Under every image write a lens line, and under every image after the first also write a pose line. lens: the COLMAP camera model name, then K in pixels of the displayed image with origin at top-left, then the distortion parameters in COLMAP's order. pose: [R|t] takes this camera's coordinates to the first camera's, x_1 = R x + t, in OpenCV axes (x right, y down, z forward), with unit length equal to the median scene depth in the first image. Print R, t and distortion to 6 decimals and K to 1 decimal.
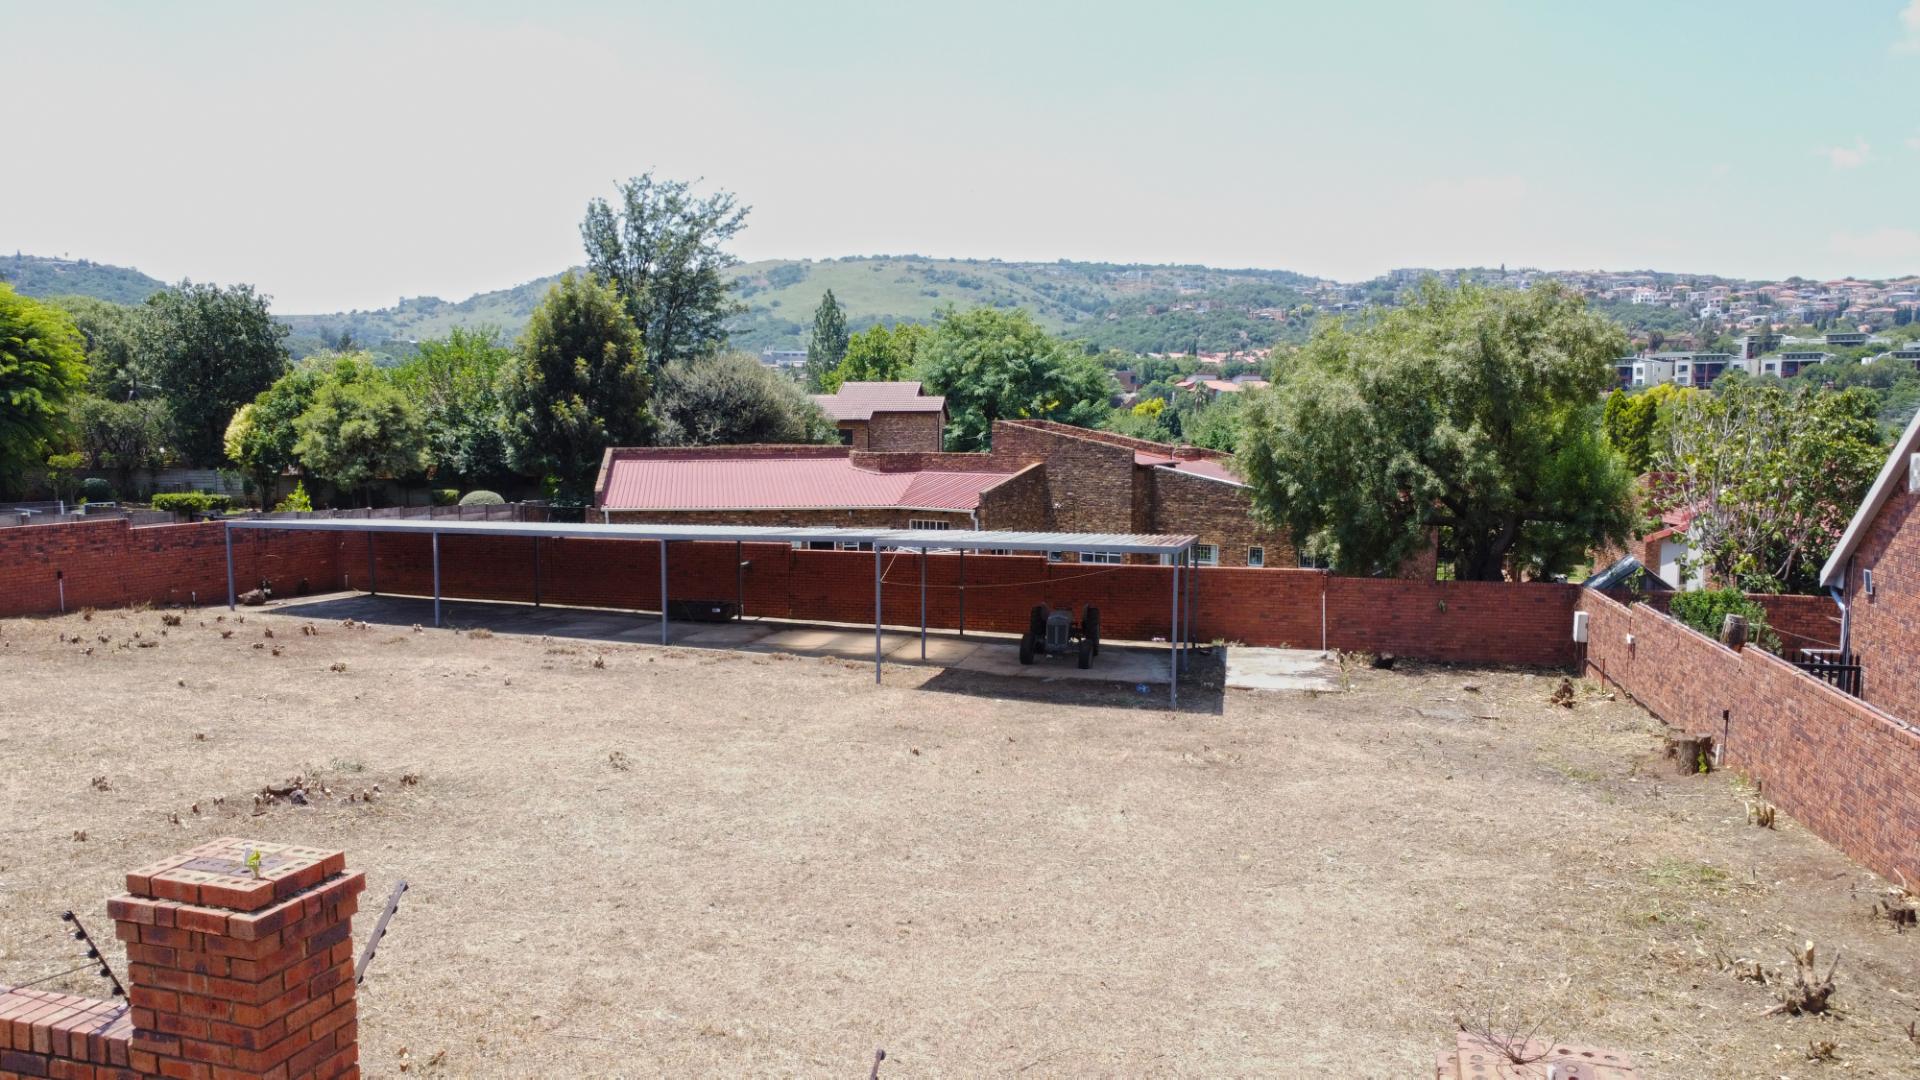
lens RADIAL K [[1392.9, 0, 959.6], [0, 1392.9, 551.1], [0, 0, 1]] dist [-0.045525, 0.033004]
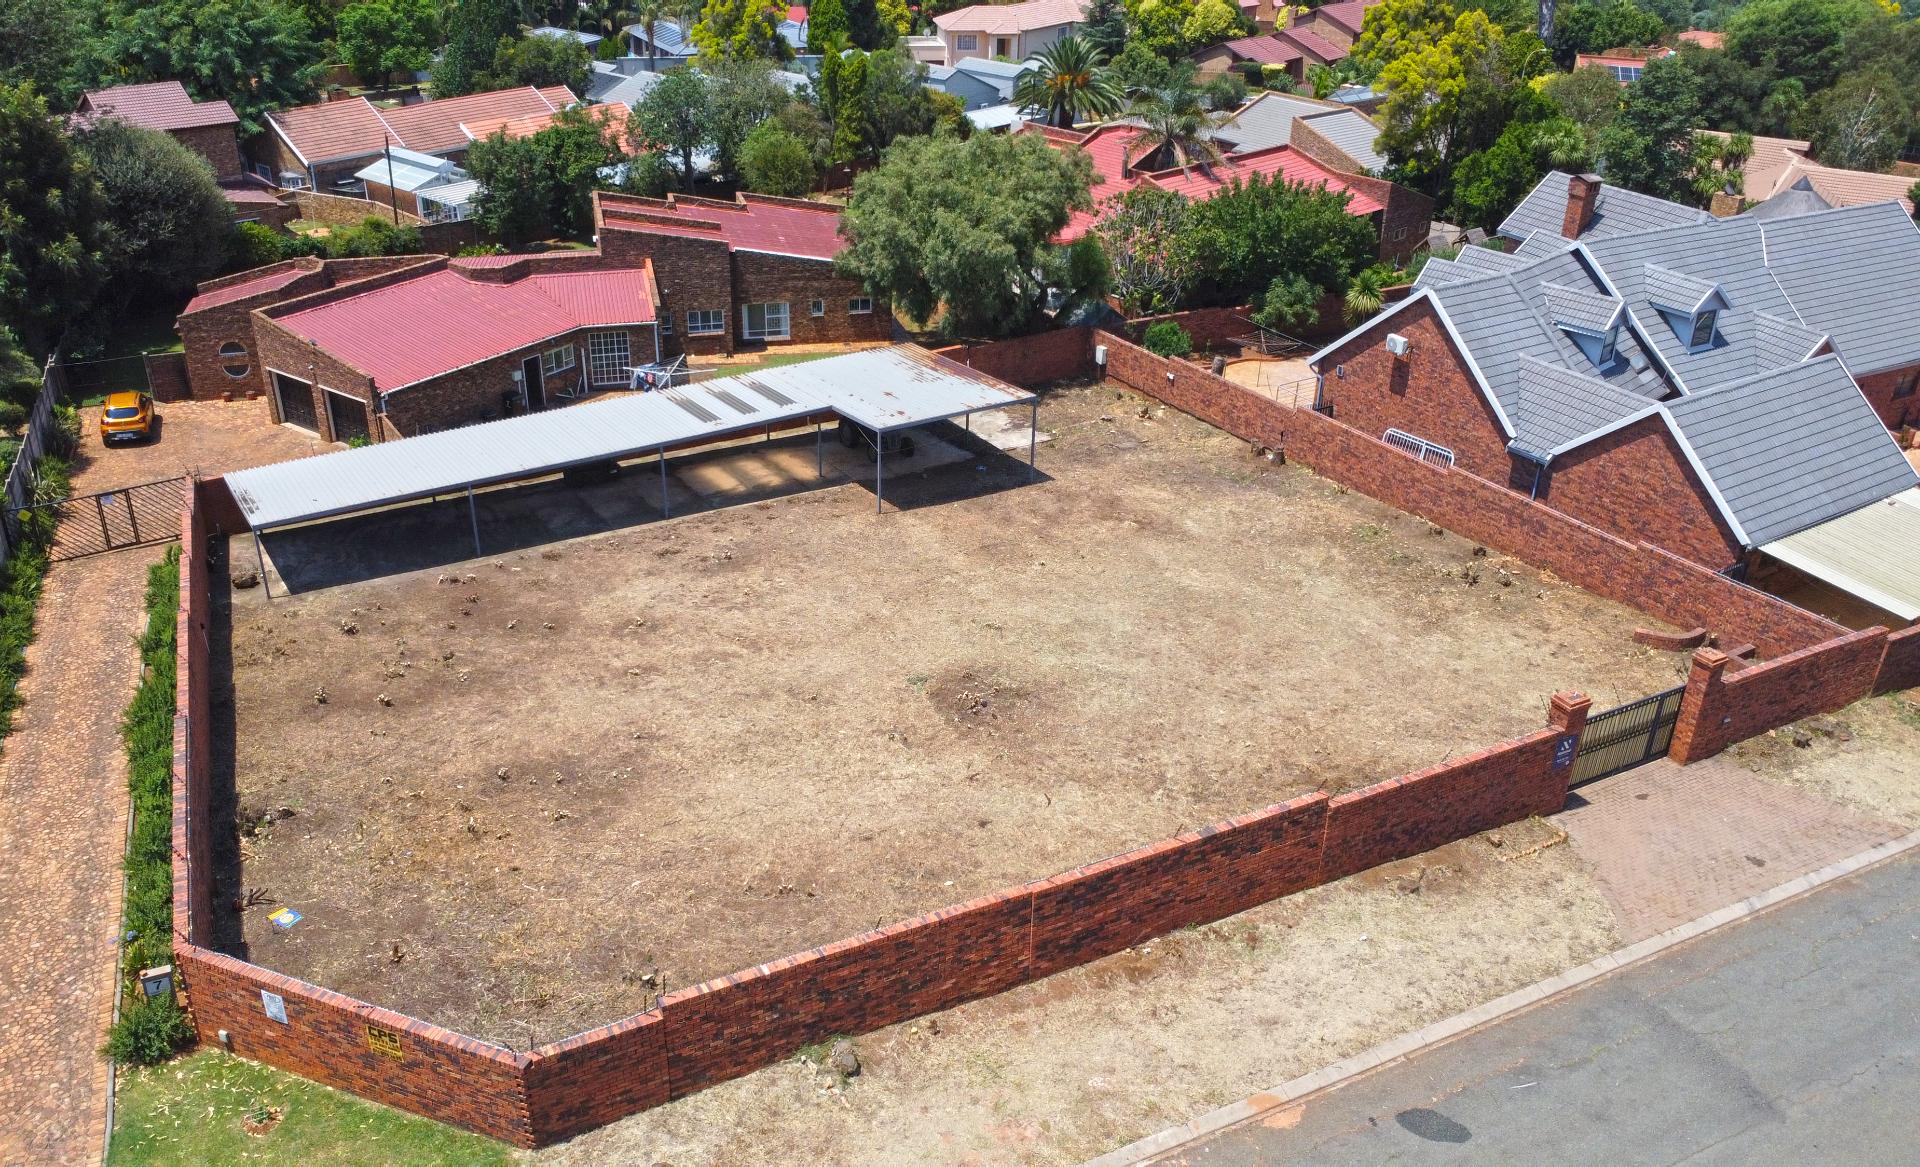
lens RADIAL K [[1499.6, 0, 936.0], [0, 1499.6, 602.3], [0, 0, 1]] dist [-0.041808, 0.025728]
pose [[0.706092, -0.330331, 0.626352, -0.500651], [0.058604, 0.908752, 0.413200, -0.231170], [-0.705691, -0.255051, 0.661021, -0.091413]]
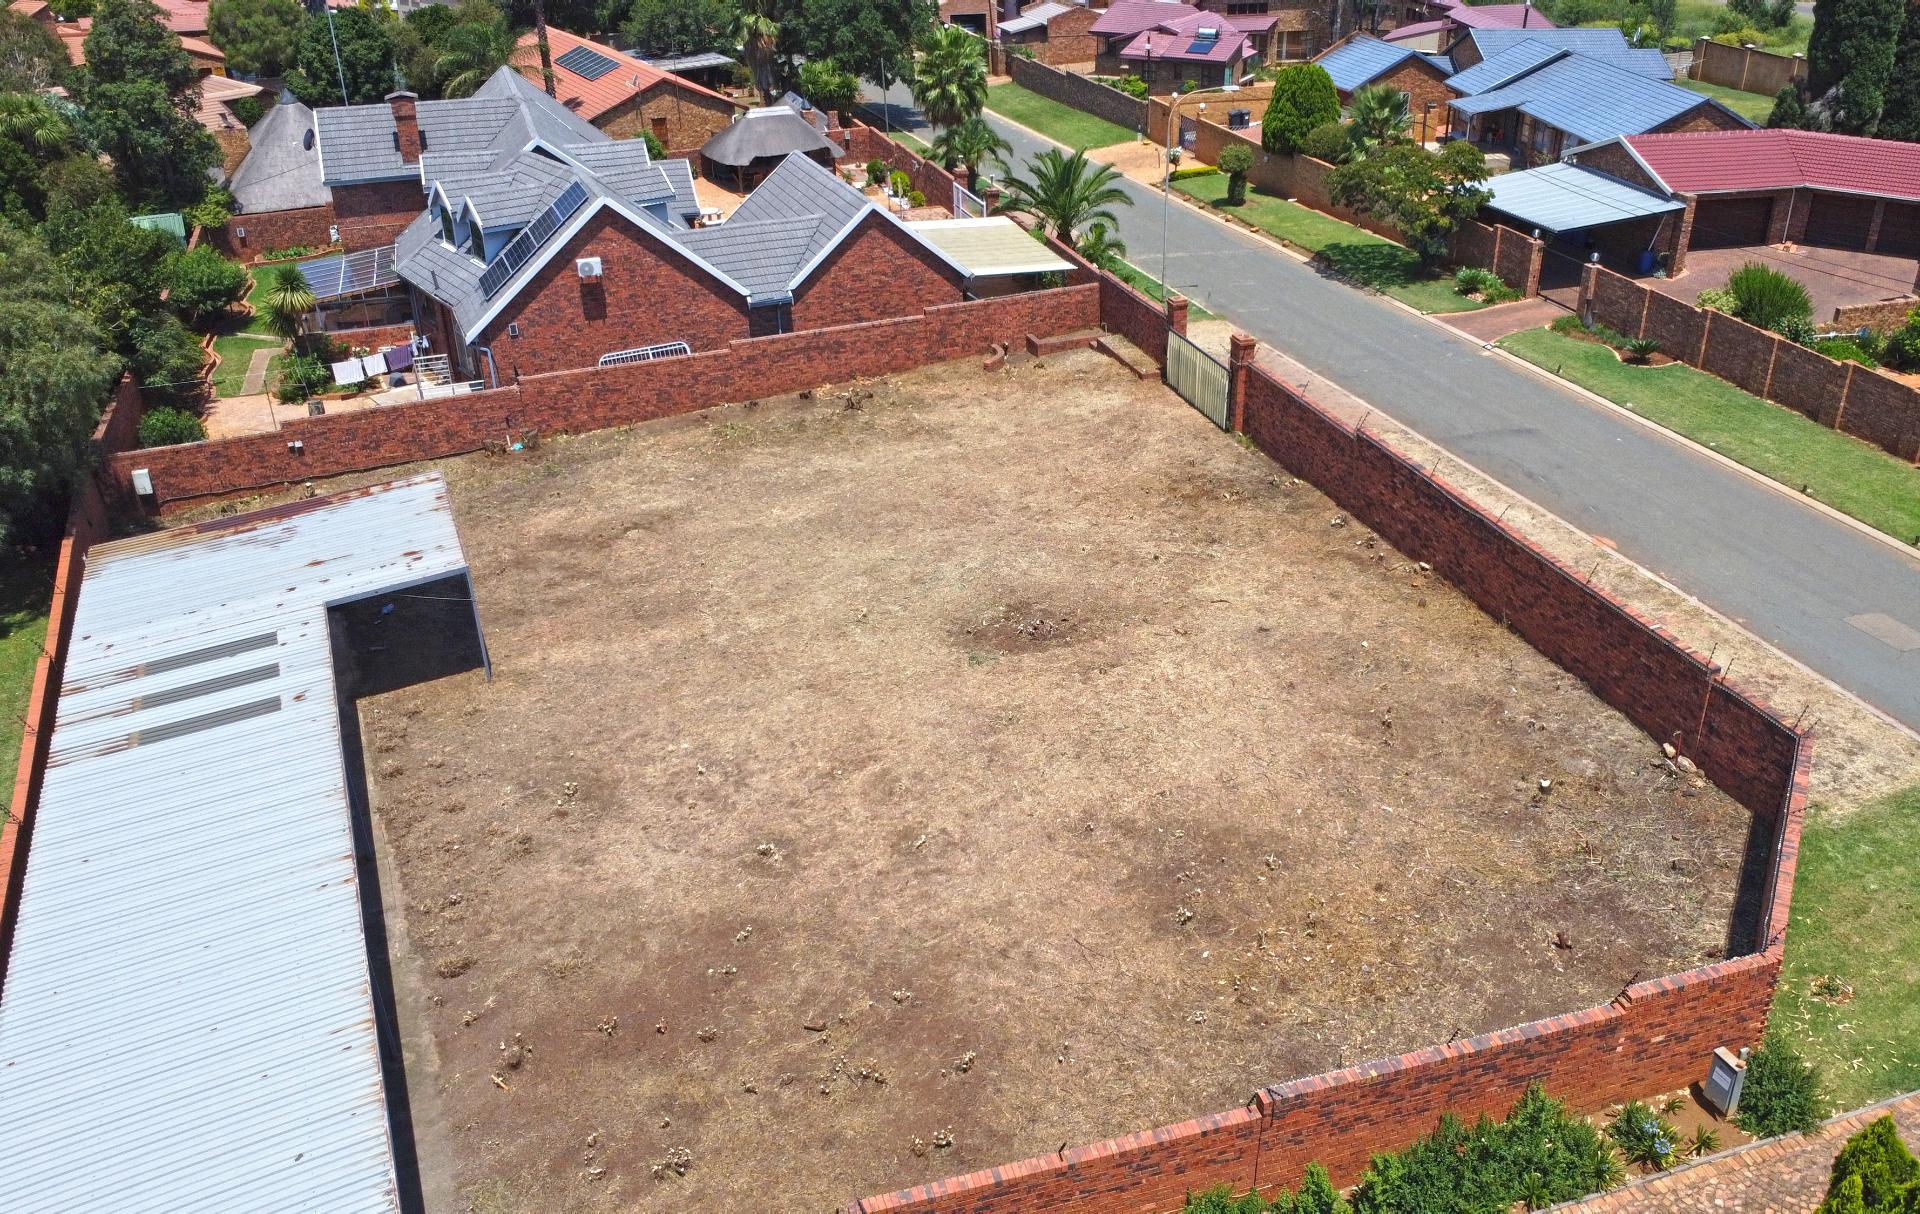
lens RADIAL K [[1562.2, 0, 1081.9], [0, 1562.2, 604.3], [0, 0, 1]] dist [-0.035090, 0.009048]
pose [[-0.633073, -0.369897, 0.679997, -0.537822], [0.068925, 0.848019, 0.525464, -0.263750], [-0.771018, 0.379525, -0.511363, 0.559885]]
